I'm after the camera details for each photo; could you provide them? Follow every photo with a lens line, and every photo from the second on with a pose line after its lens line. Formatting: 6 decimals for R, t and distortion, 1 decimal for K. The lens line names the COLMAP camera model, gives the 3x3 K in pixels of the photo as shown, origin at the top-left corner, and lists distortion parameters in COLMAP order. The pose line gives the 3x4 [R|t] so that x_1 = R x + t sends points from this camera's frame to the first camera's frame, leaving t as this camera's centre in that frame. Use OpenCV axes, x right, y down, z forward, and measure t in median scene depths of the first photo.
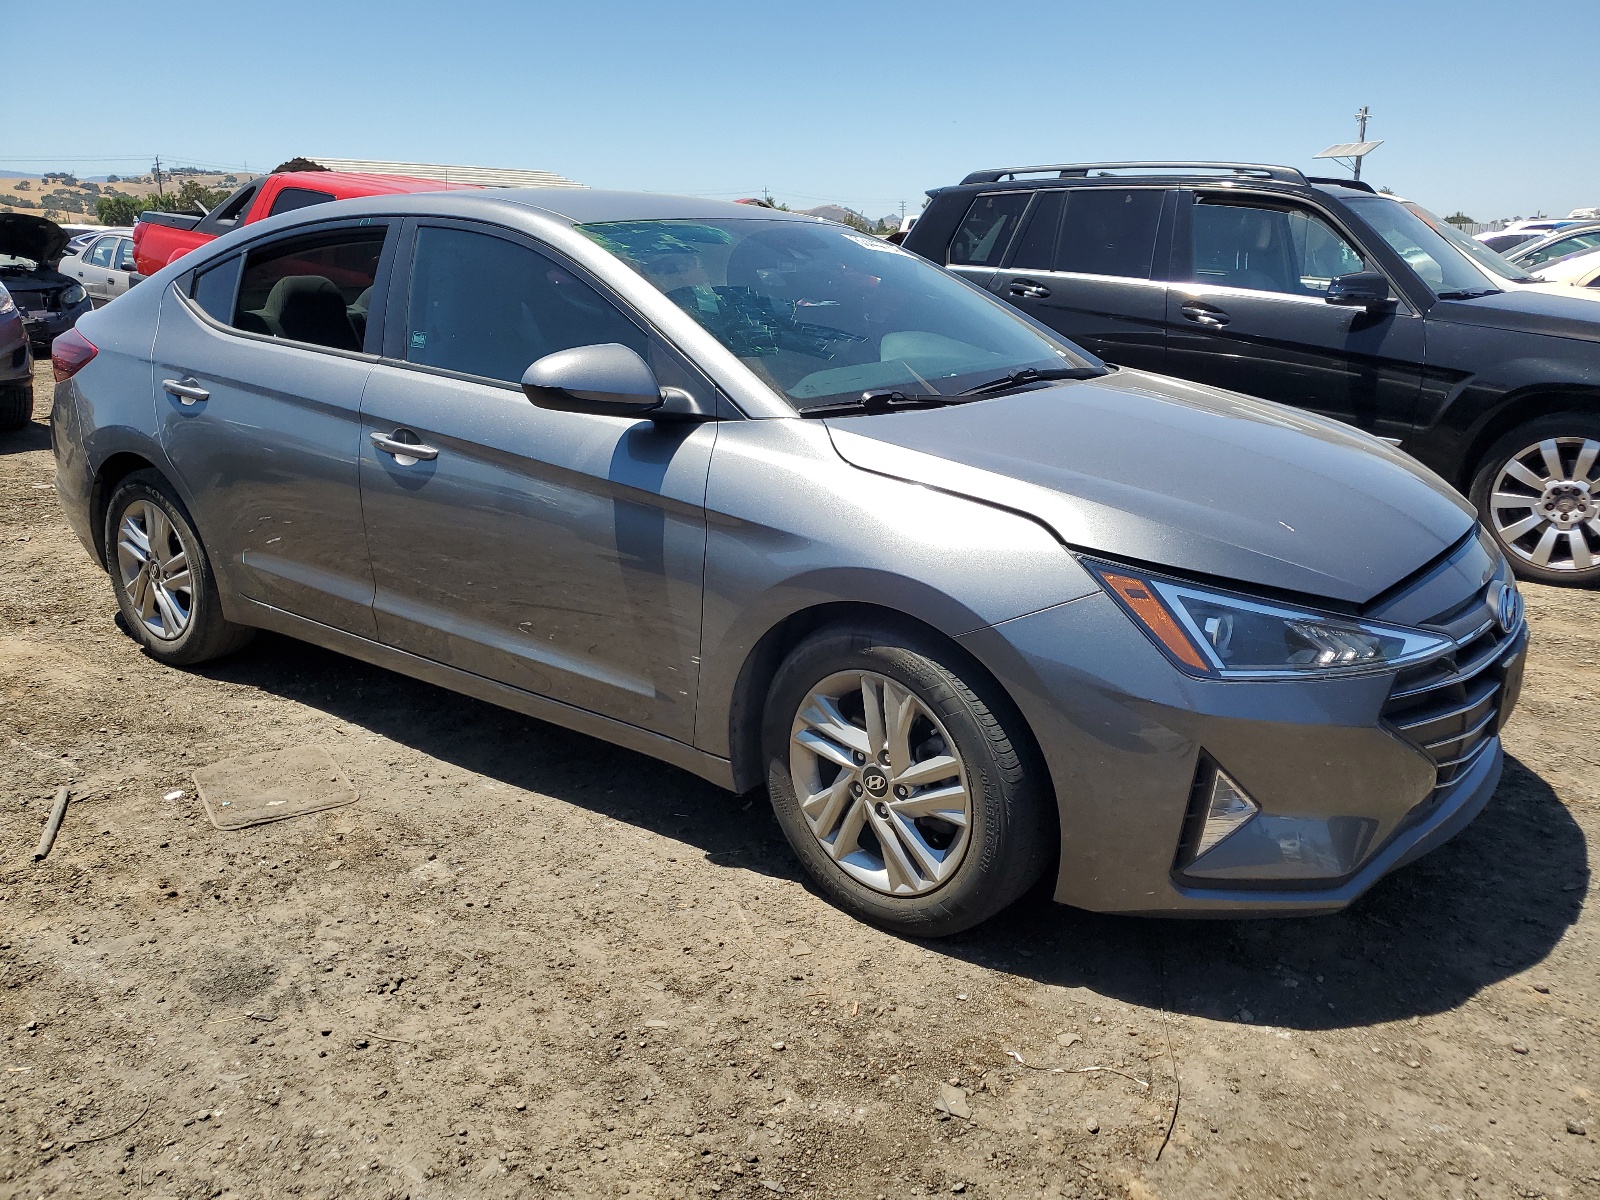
lens RADIAL K [[1193.8, 0, 812.3], [0, 1193.8, 597.9], [0, 0, 1]] dist [0.007672, 0.000569]
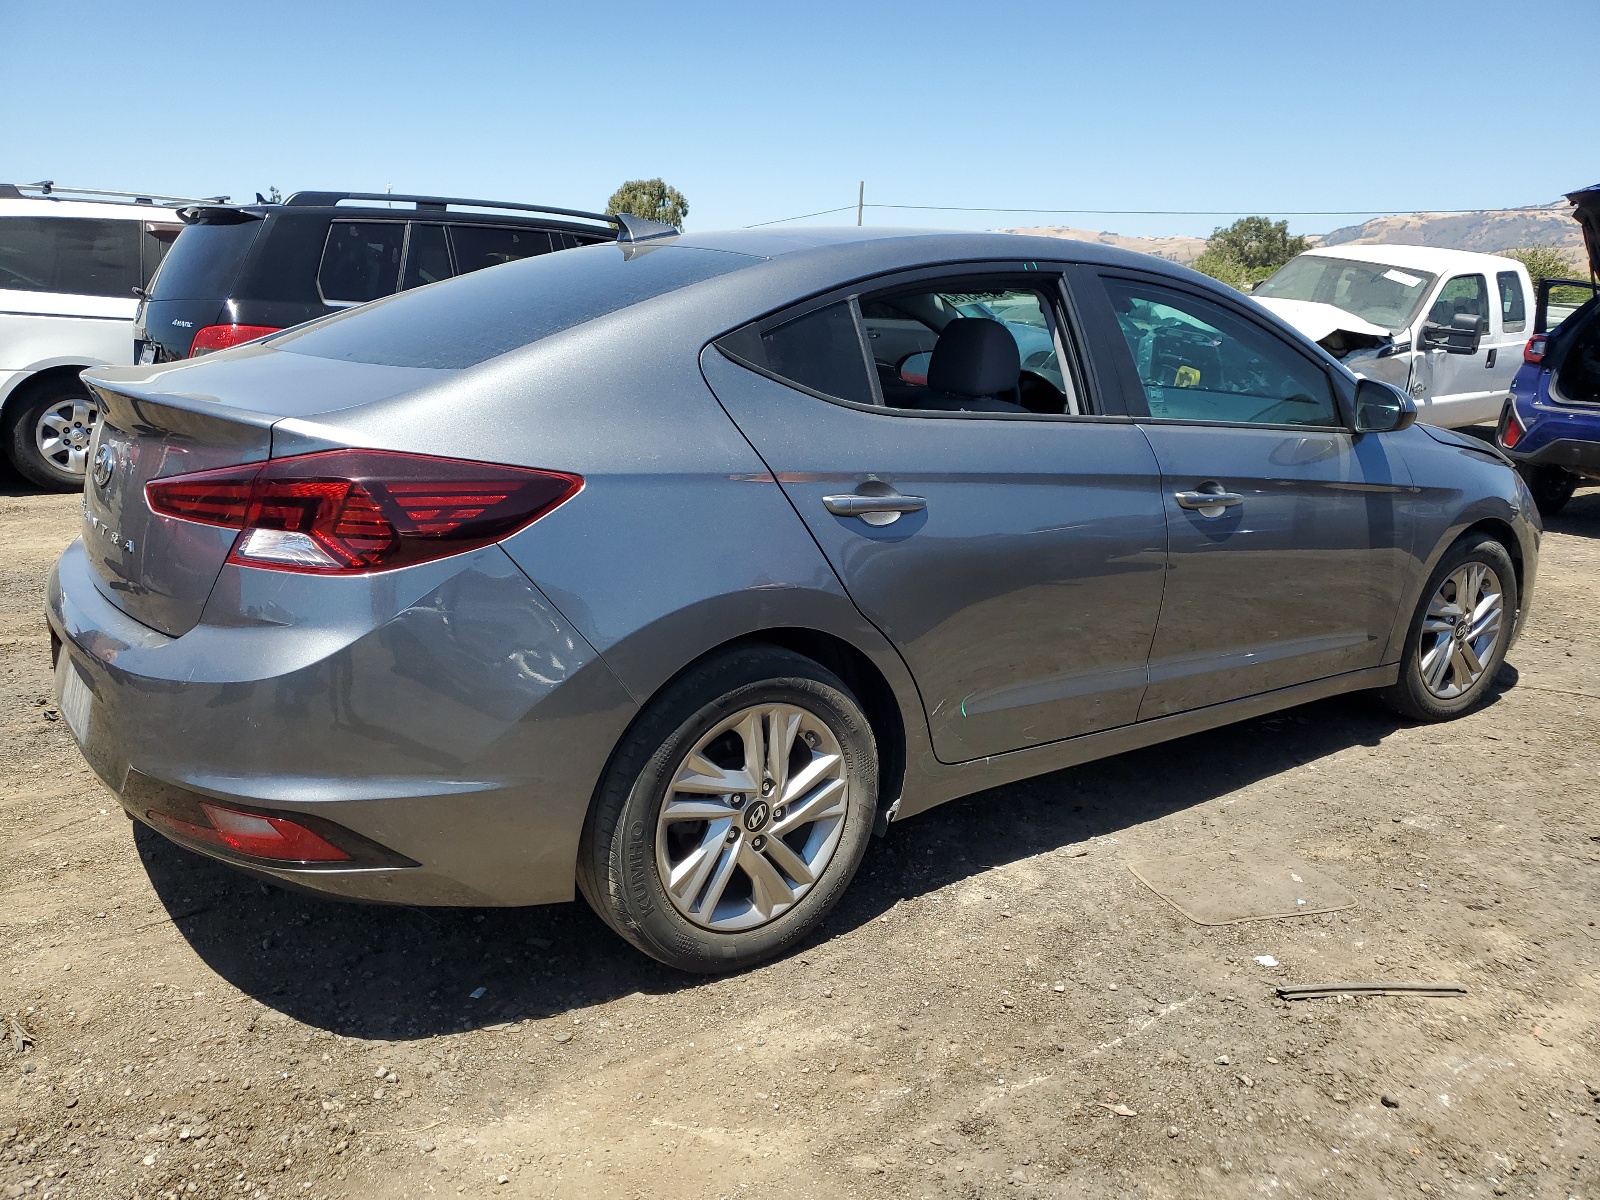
lens RADIAL K [[1193.8, 0, 812.3], [0, 1193.8, 597.9], [0, 0, 1]] dist [0.007672, 0.000569]
pose [[0.333811, -0.224232, 0.915582, -1.145296], [0.241848, 0.959156, 0.146729, -0.226345], [-0.911087, 0.172452, 0.374407, 0.779536]]
